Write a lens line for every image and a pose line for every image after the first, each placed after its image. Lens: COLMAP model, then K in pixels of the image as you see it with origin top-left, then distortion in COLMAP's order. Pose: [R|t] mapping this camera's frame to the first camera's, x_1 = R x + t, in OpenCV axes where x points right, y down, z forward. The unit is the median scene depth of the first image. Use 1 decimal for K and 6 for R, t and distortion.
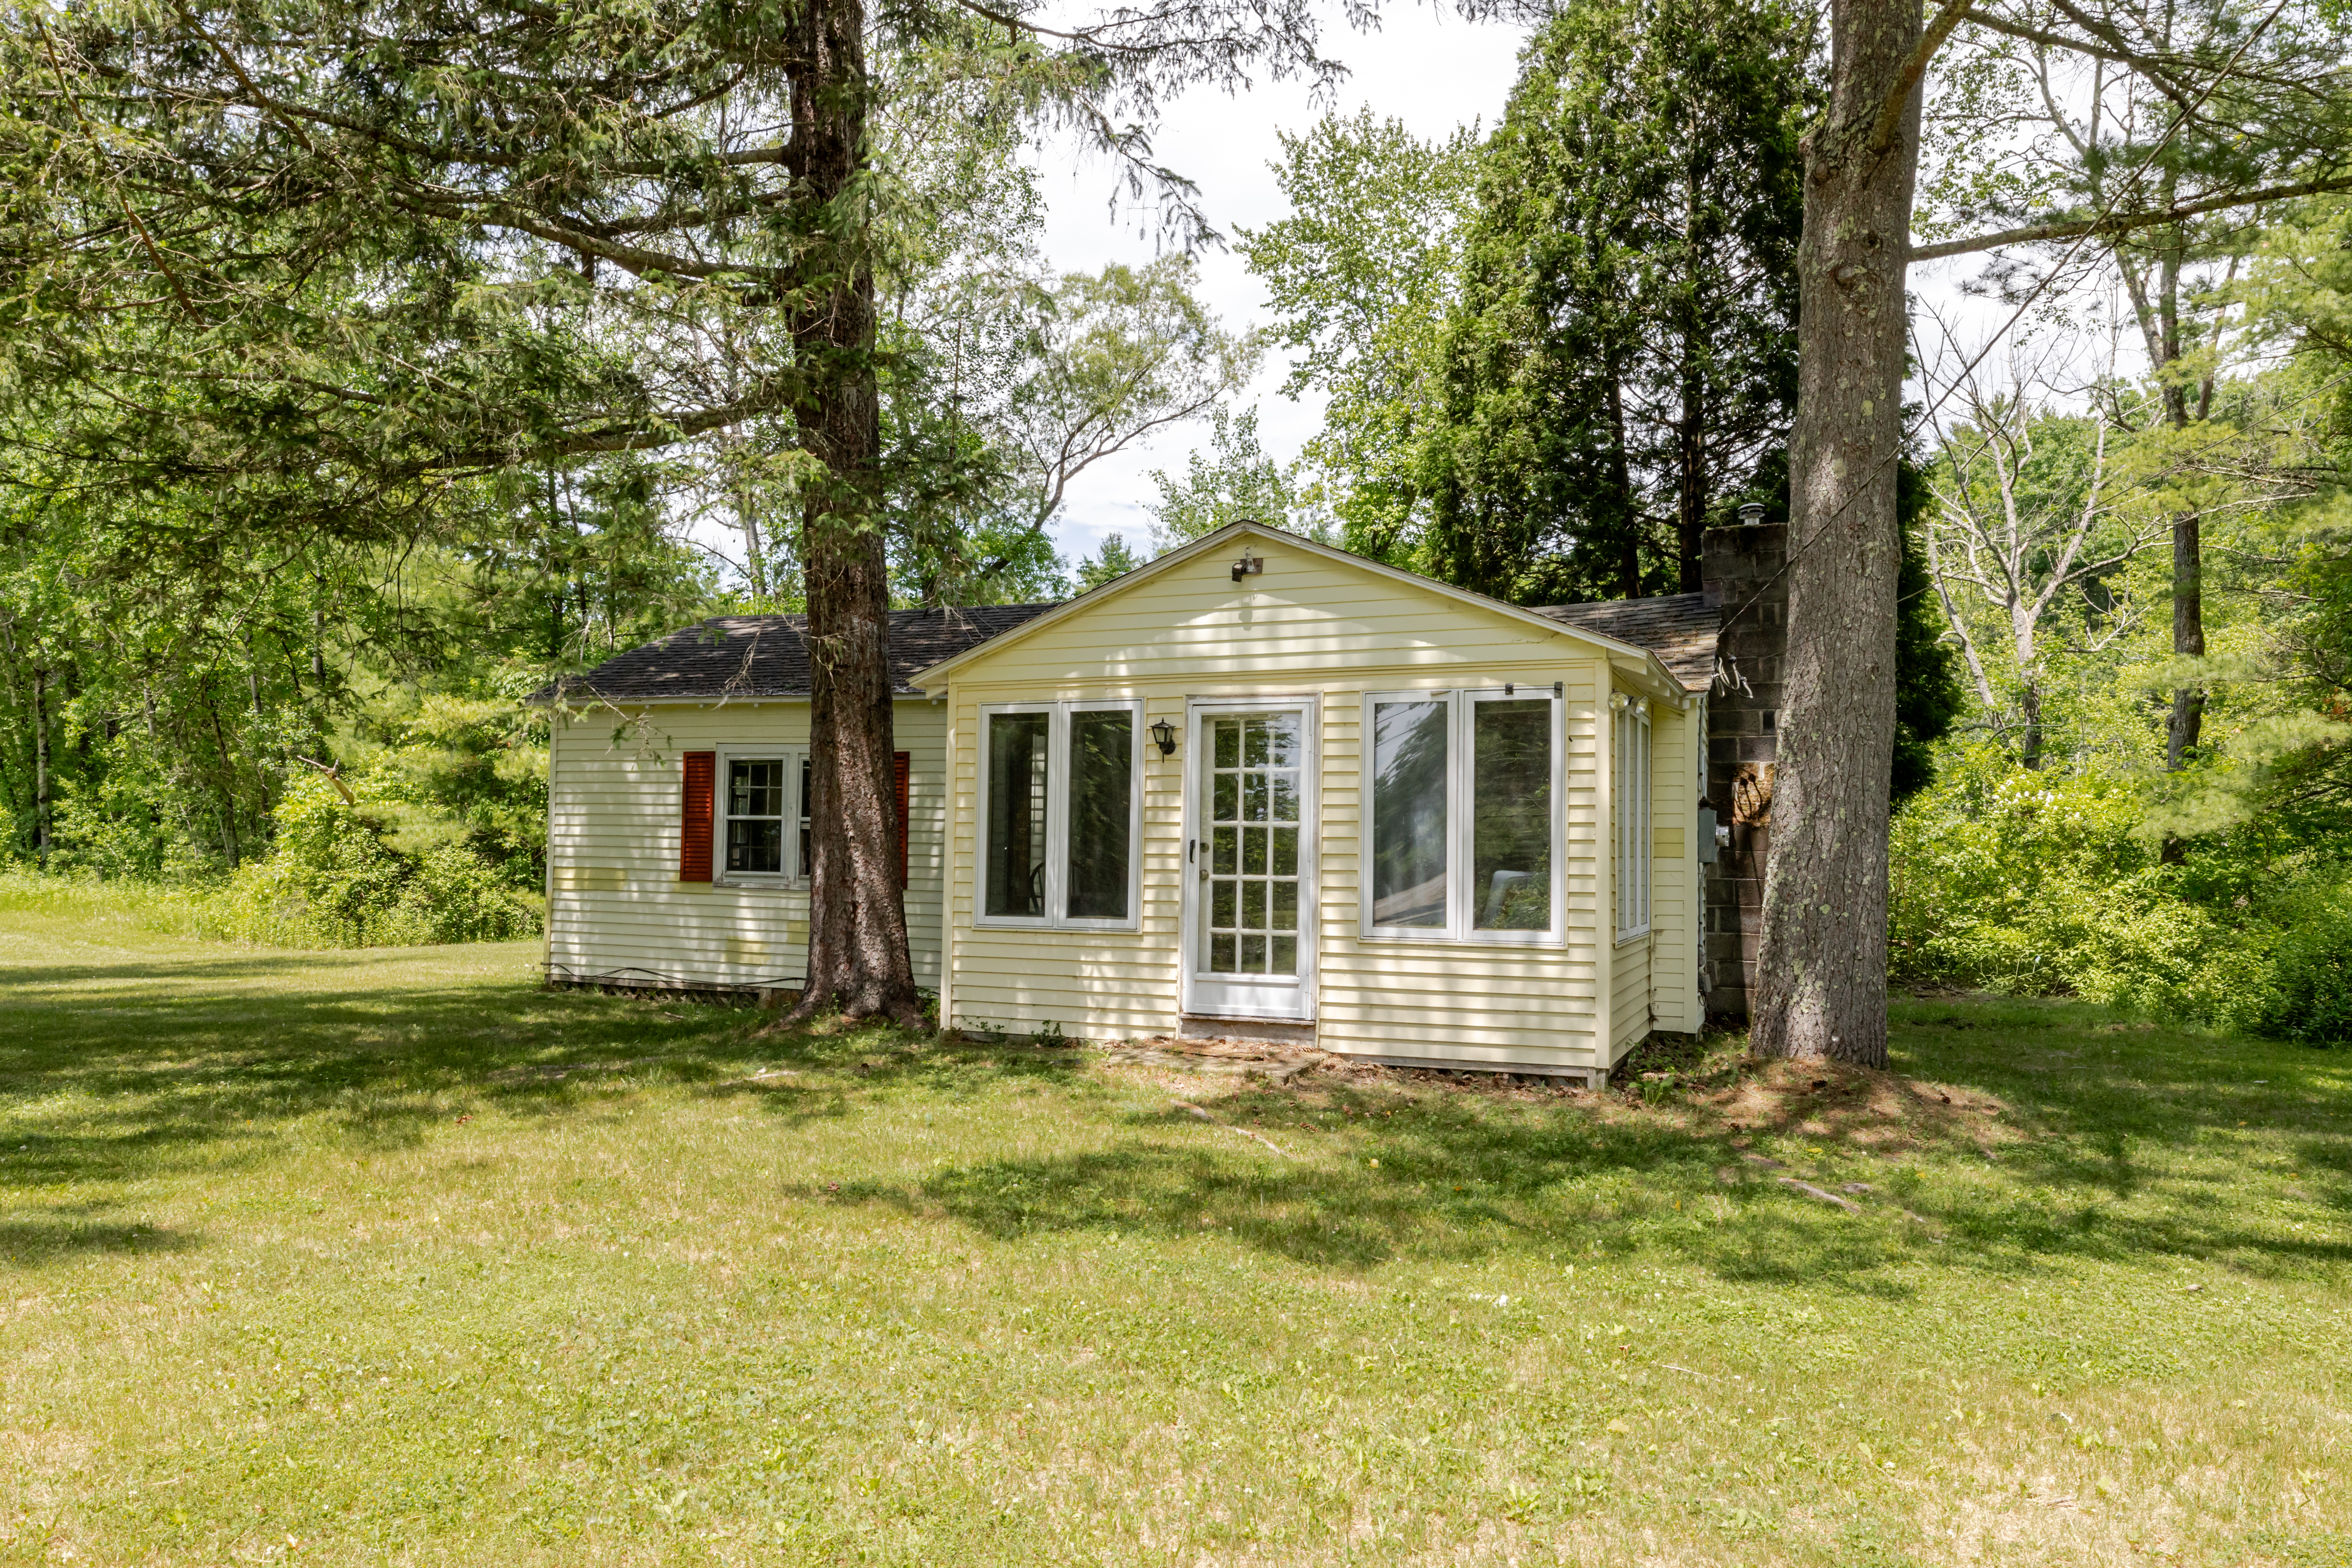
lens RADIAL K [[1559.3, 0, 1175.8], [0, 1559.3, 790.7], [0, 0, 1]] dist [-0.003317, -0.002218]
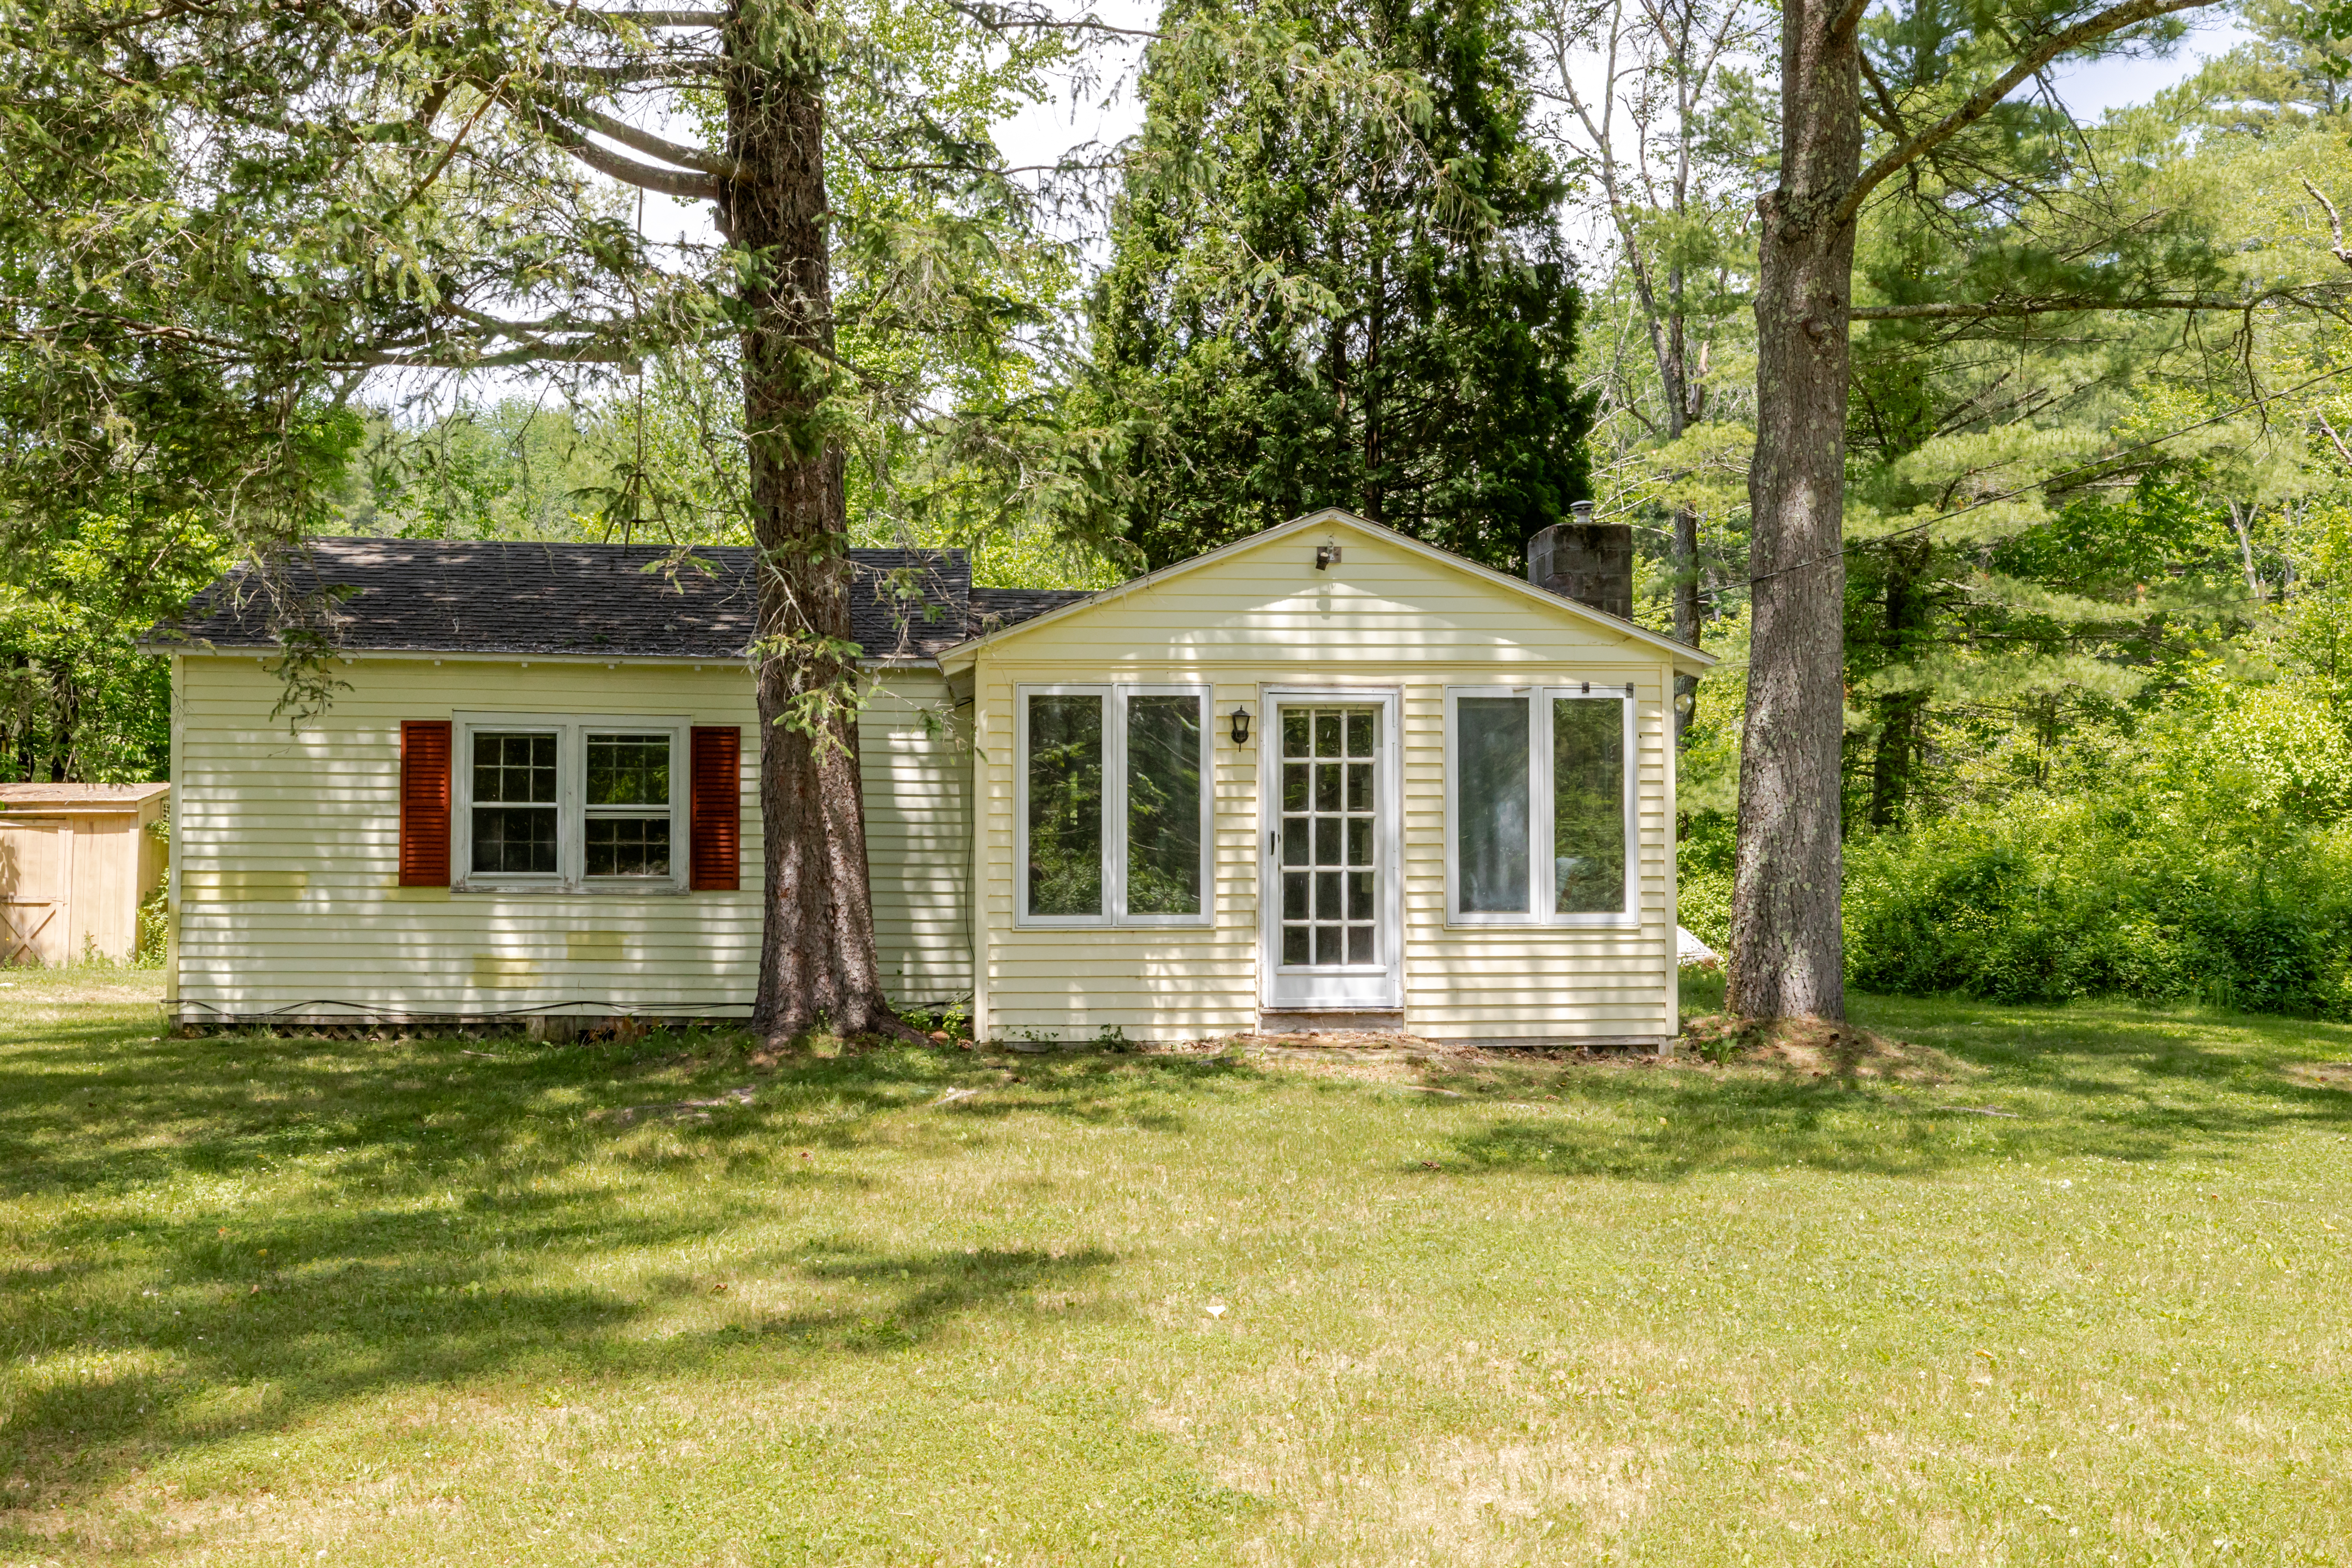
lens RADIAL K [[1953.1, 0, 1176.0], [0, 1953.1, 784.0], [0, 0, 1]] dist [-0.003887, -0.004330]
pose [[0.896126, 0.000049, 0.443800, -0.580919], [-0.007664, 0.999853, 0.015364, -0.016083], [-0.443733, -0.017170, 0.895994, -0.070082]]
